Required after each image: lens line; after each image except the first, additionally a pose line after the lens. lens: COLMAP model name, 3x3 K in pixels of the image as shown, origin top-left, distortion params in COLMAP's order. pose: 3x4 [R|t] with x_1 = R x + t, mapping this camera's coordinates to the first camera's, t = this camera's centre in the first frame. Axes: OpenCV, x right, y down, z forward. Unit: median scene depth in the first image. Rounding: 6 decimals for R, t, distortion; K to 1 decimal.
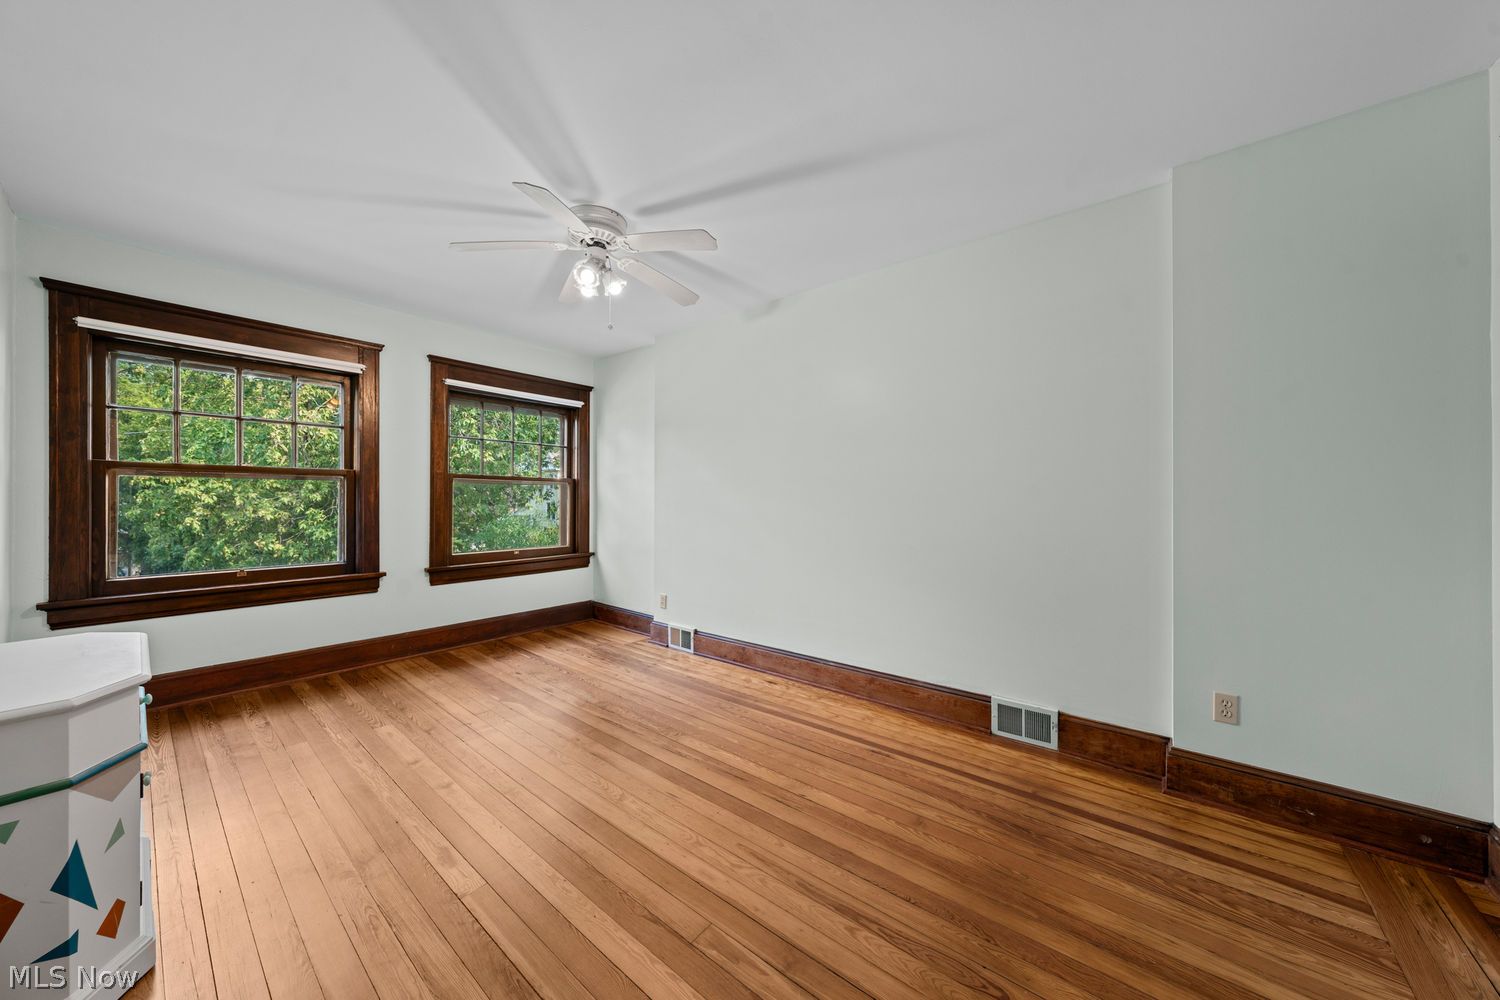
lens RADIAL K [[507.2, 0, 755.2], [0, 507.2, 497.9], [0, 0, 1]] dist [-0.003159, 0.000204]
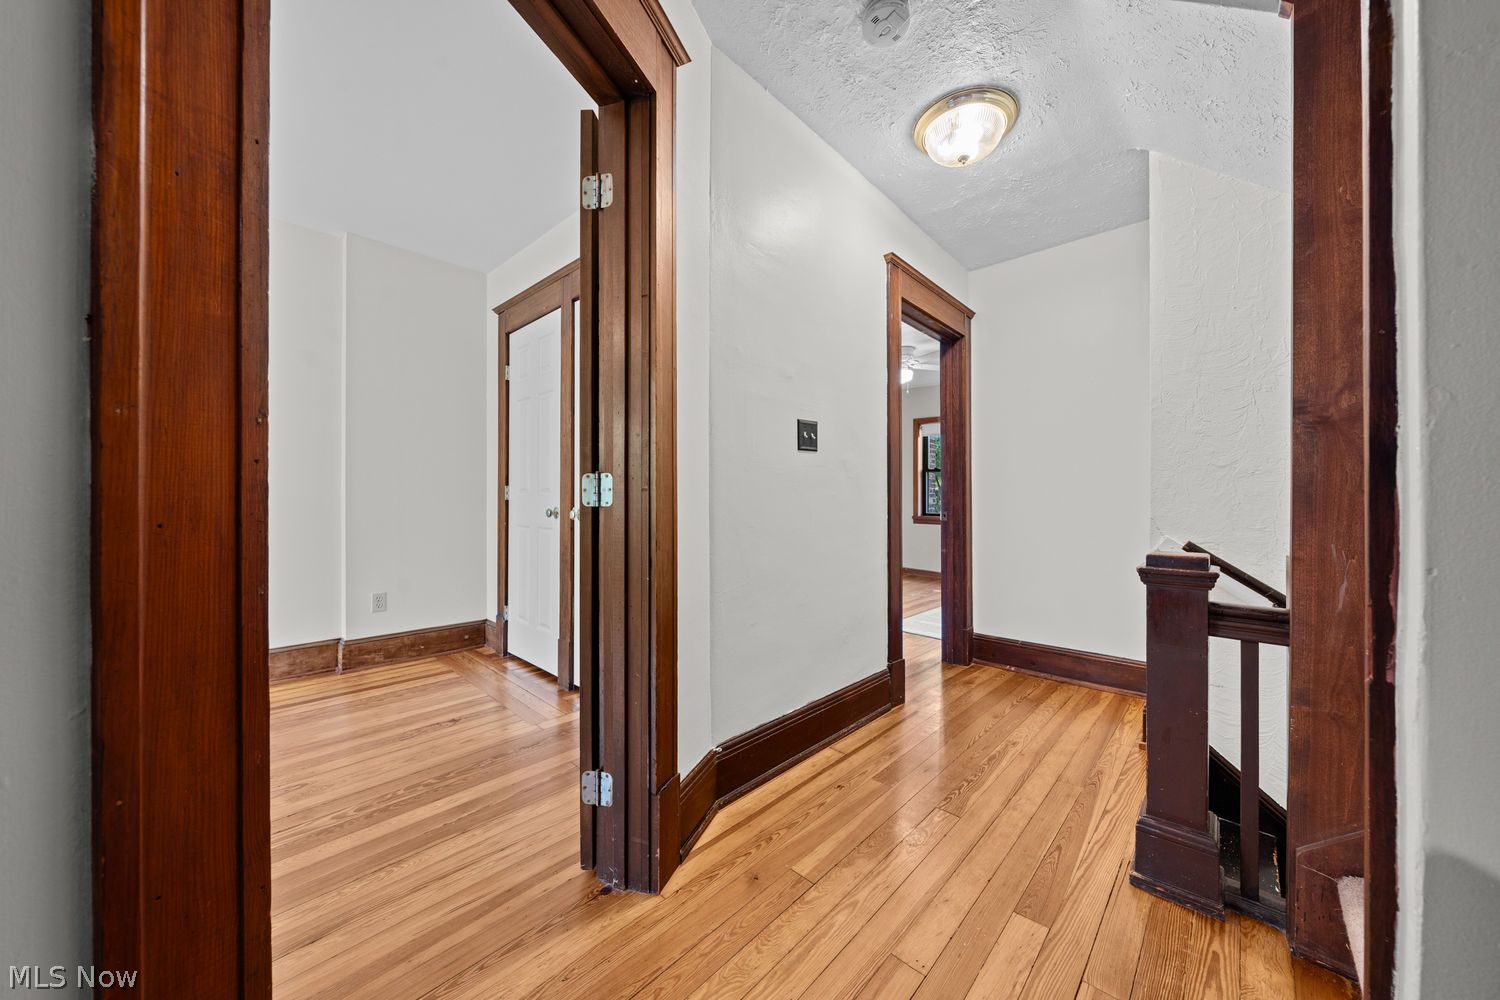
lens RADIAL K [[529.5, 0, 756.6], [0, 529.5, 499.2], [0, 0, 1]] dist [-0.000908, -0.000044]
pose [[0.070223, -0.001407, 0.997530, -0.552830], [-0.002040, 0.999997, 0.001554, 0.088072], [-0.997529, -0.002144, 0.070219, -0.244975]]
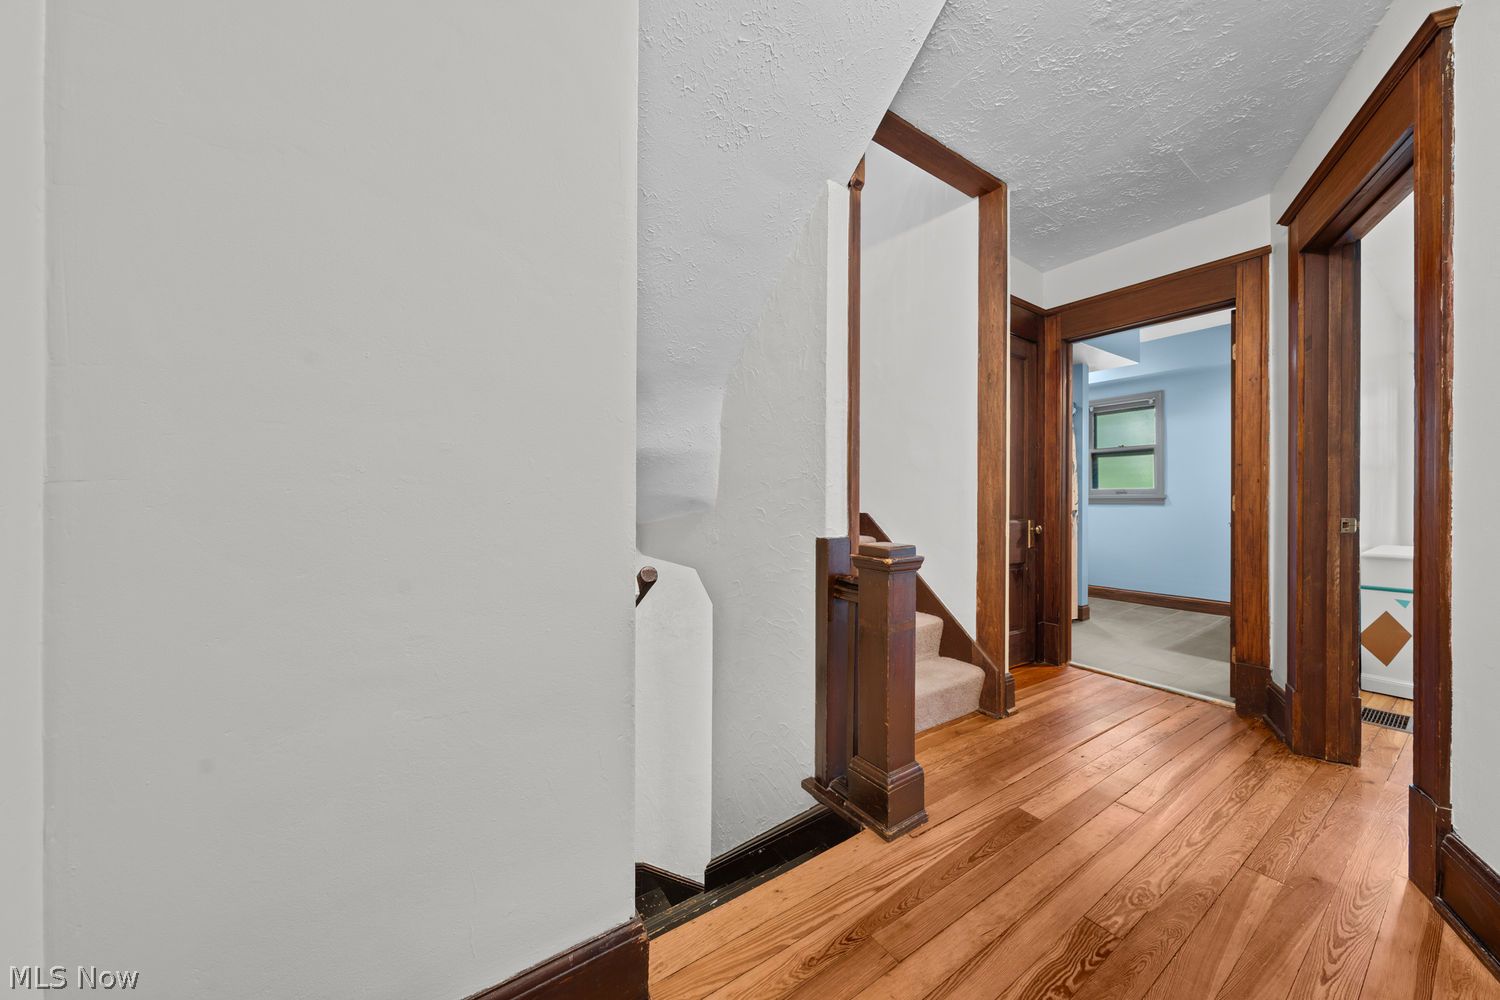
lens RADIAL K [[507.2, 0, 755.2], [0, 507.2, 497.9], [0, 0, 1]] dist [-0.003159, 0.000204]
pose [[-0.305563, -0.006109, -0.952152, 0.936224], [-0.005161, 0.999975, -0.004759, 0.090154], [0.952158, 0.003460, -0.305587, -0.680029]]
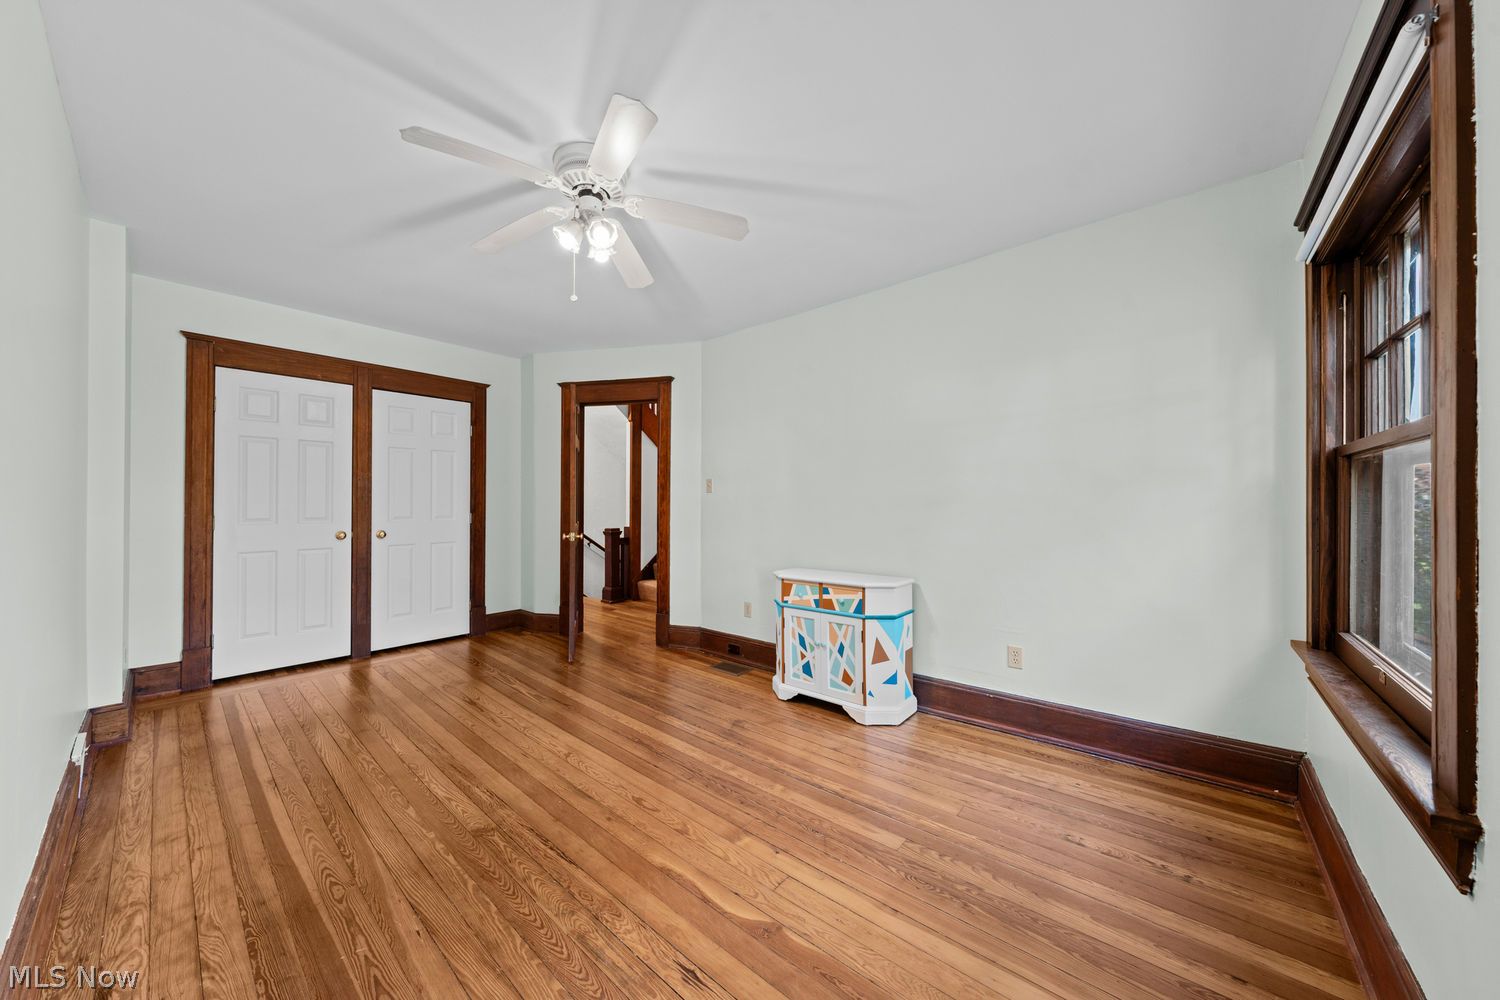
lens RADIAL K [[507.2, 0, 755.2], [0, 507.2, 497.9], [0, 0, 1]] dist [-0.003159, 0.000204]
pose [[-0.999725, -0.004916, 0.022938, -0.728308], [-0.005071, 0.999965, -0.006696, 0.000777], [-0.022904, -0.006811, -0.999714, 2.192198]]
